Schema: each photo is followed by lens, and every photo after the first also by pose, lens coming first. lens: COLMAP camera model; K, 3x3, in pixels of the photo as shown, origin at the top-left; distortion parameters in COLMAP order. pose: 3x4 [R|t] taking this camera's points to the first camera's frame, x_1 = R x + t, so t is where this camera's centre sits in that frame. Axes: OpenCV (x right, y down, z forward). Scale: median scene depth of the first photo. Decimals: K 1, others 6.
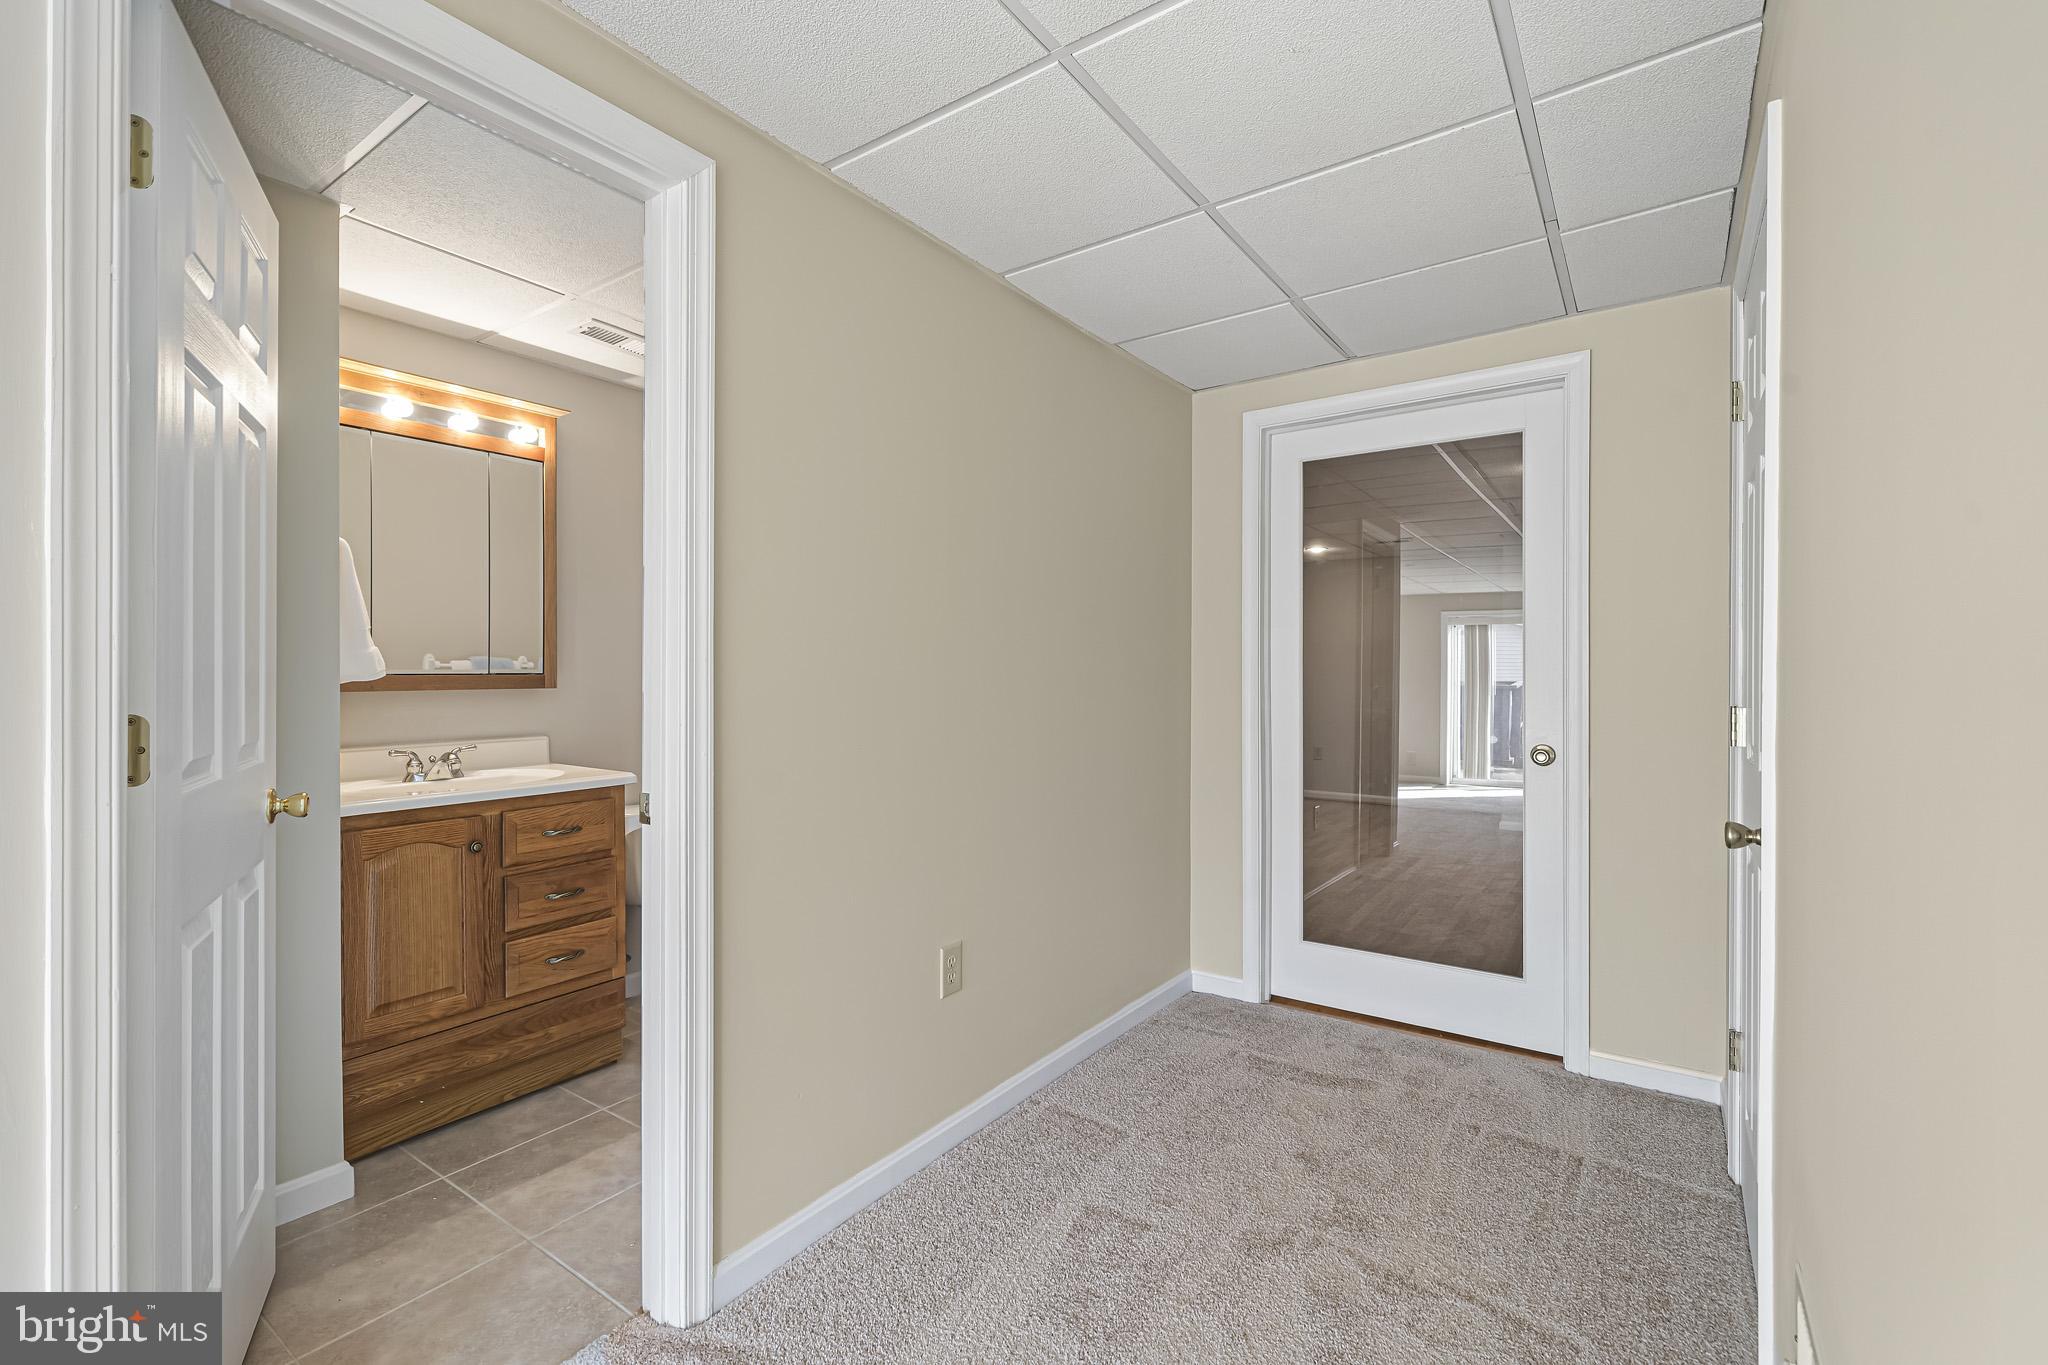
lens RADIAL K [[880.1, 0, 1015.9], [0, 880.1, 676.2], [0, 0, 1]] dist [-0.001104, 0.000432]
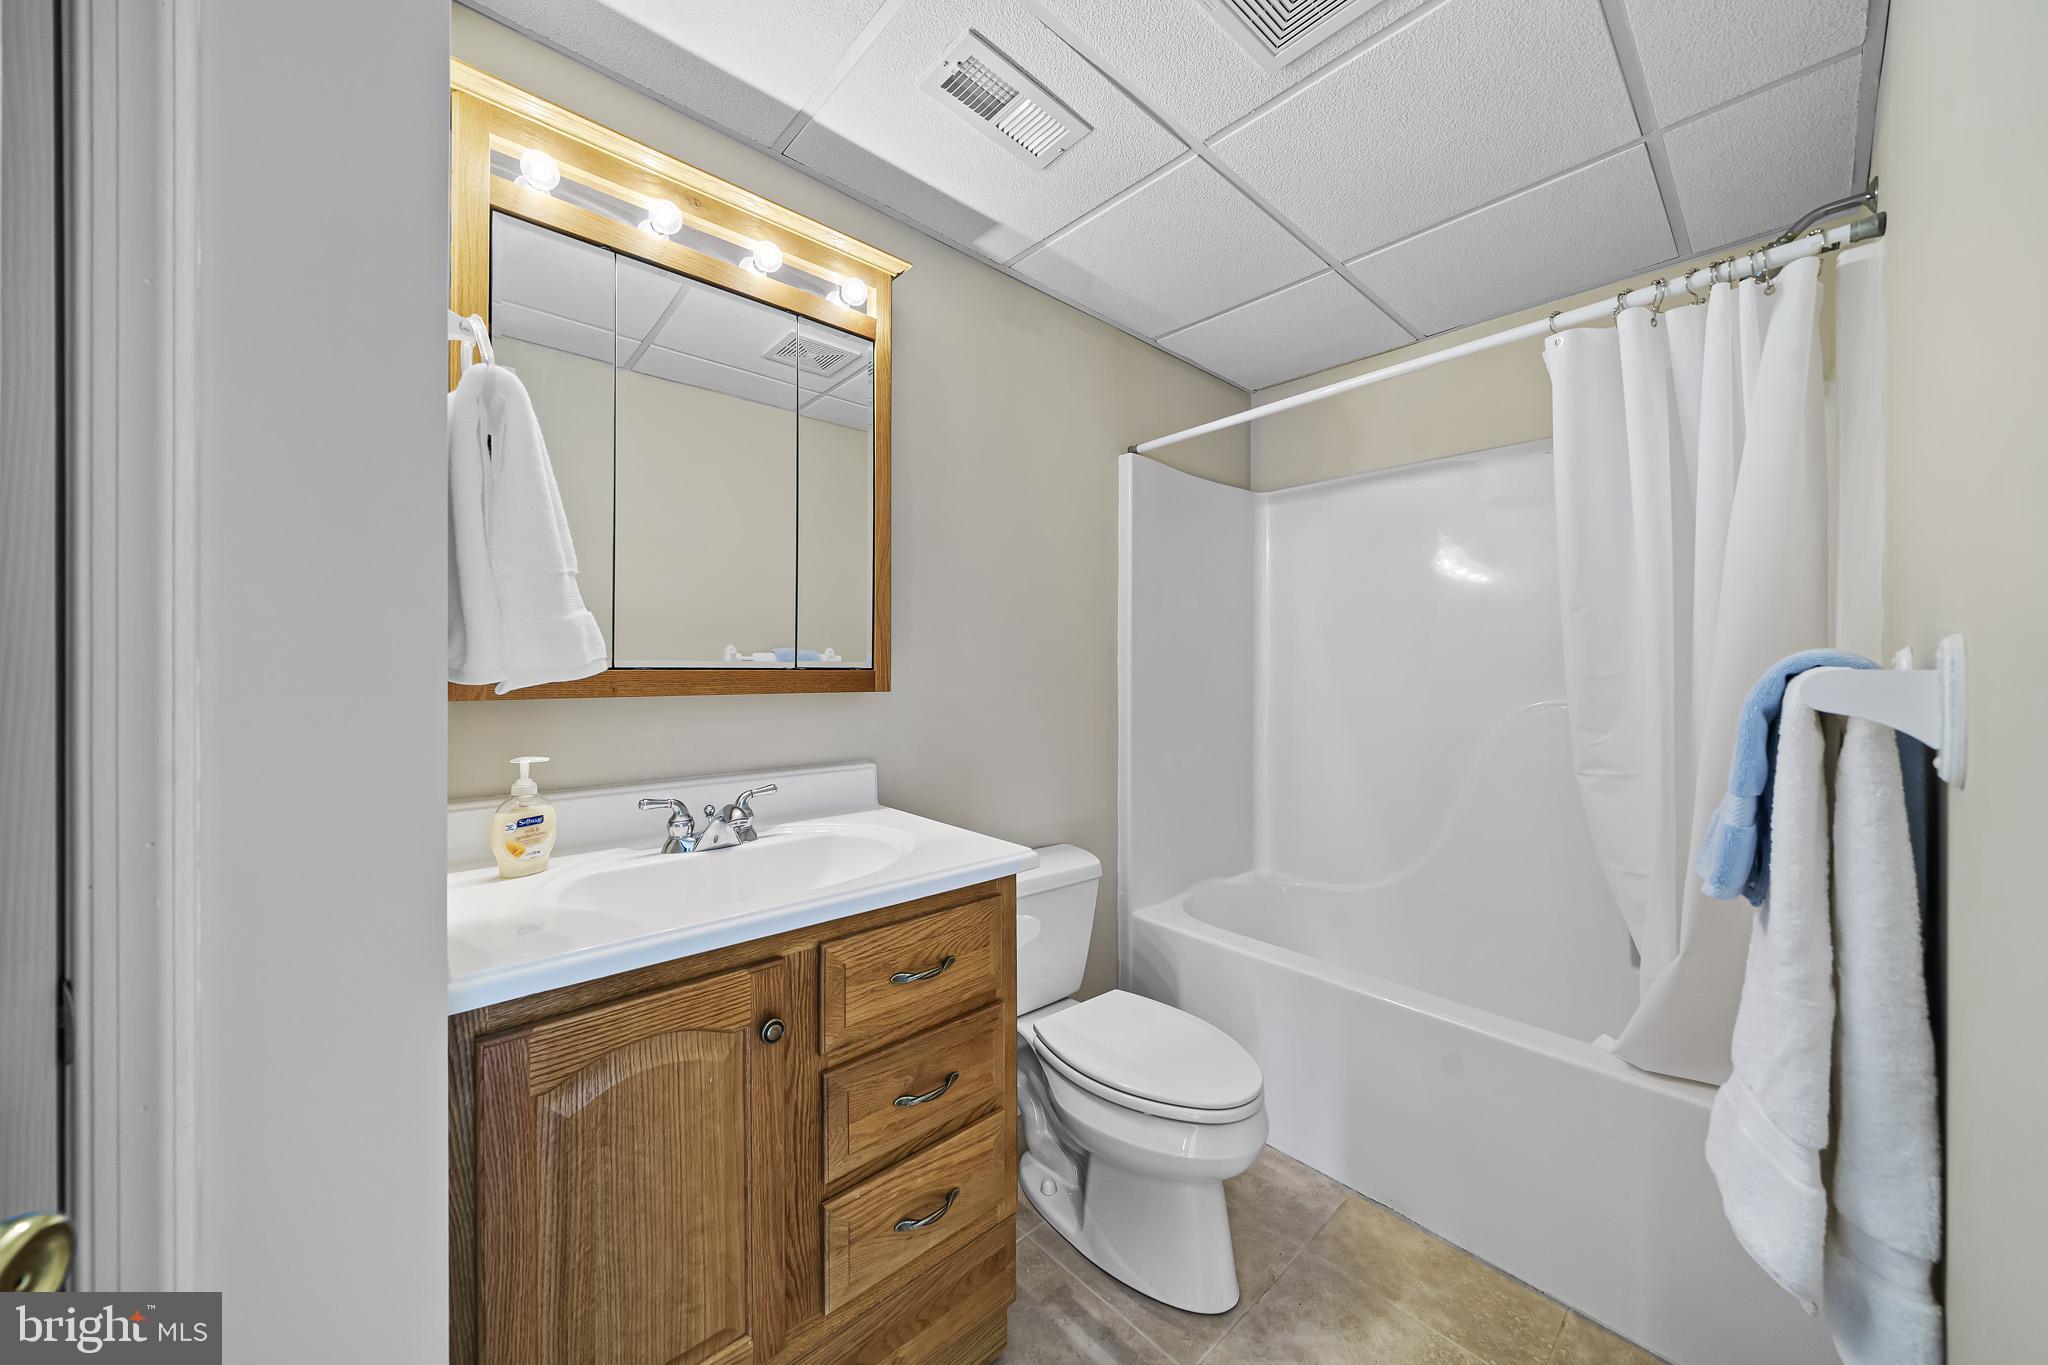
lens RADIAL K [[710.9, 0, 1035.1], [0, 710.9, 674.1], [0, 0, 1]] dist [-0.007906, 0.000018]
pose [[0.977796, 0.006831, -0.209448, -0.362297], [-0.006627, 0.999977, 0.001677, -0.000333], [0.209454, -0.000251, 0.977818, 0.600520]]
